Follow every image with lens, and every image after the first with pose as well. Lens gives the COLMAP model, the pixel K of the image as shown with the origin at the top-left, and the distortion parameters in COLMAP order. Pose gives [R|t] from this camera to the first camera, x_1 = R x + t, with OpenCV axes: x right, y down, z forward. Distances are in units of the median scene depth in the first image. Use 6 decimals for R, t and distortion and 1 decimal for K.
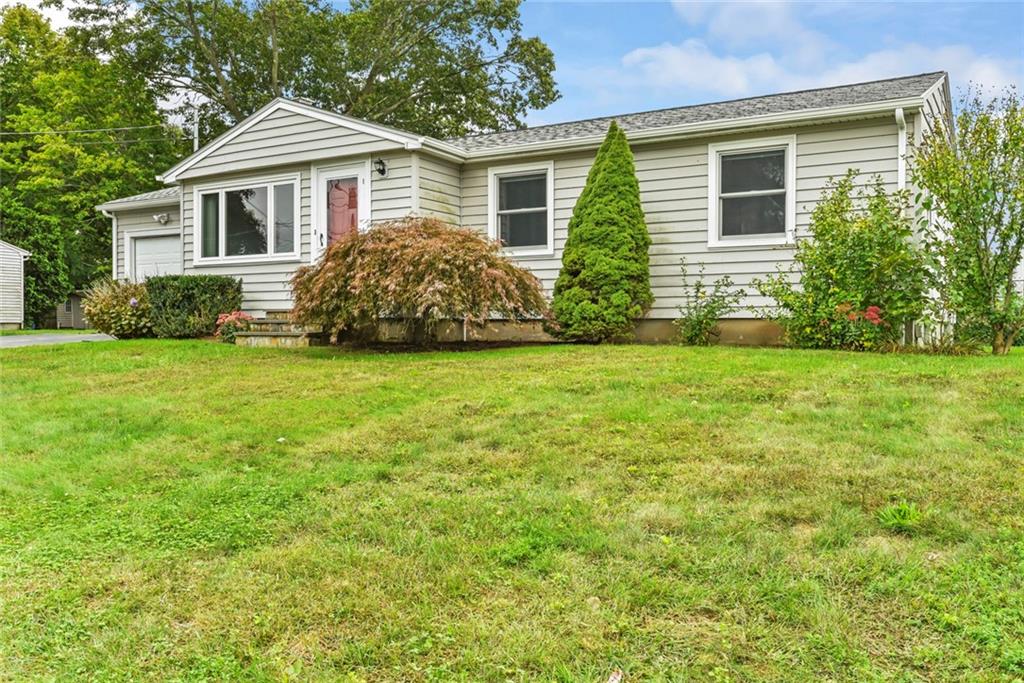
lens RADIAL K [[885.8, 0, 512.0], [0, 885.8, 341.5], [0, 0, 1]] dist [0.005144, 0.005067]
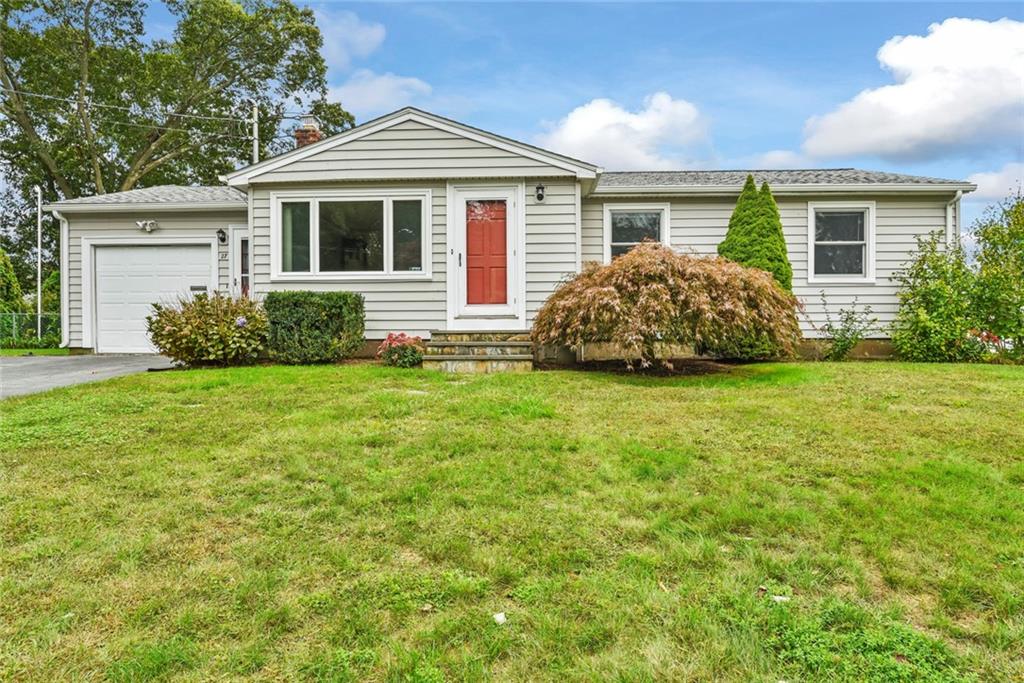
lens RADIAL K [[623.3, 0, 516.9], [0, 623.3, 345.5], [0, 0, 1]] dist [-0.005890, -0.003044]
pose [[0.872833, -0.011841, 0.487875, -0.498720], [0.012130, 0.999923, 0.002568, -0.020399], [-0.487867, 0.003676, 0.872910, 0.364006]]
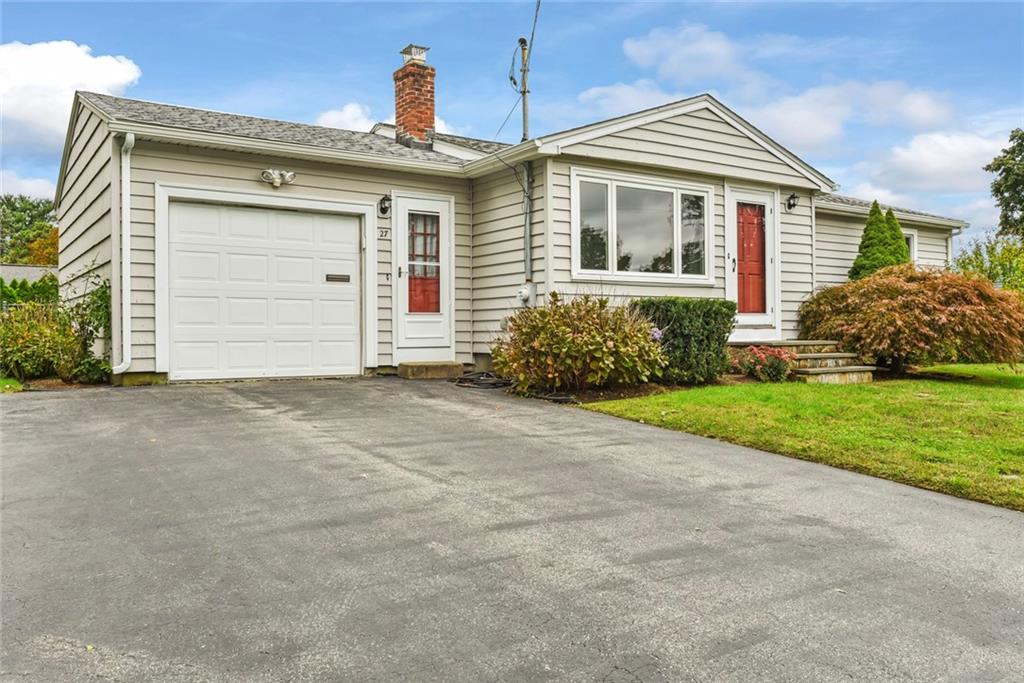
lens RADIAL K [[802.5, 0, 509.1], [0, 802.5, 326.7], [0, 0, 1]] dist [-0.004064, -0.000883]
pose [[0.407432, -0.004253, 0.913225, -1.068373], [0.016603, 0.999858, -0.002750, -0.052236], [-0.913084, 0.016282, 0.407445, 0.873600]]
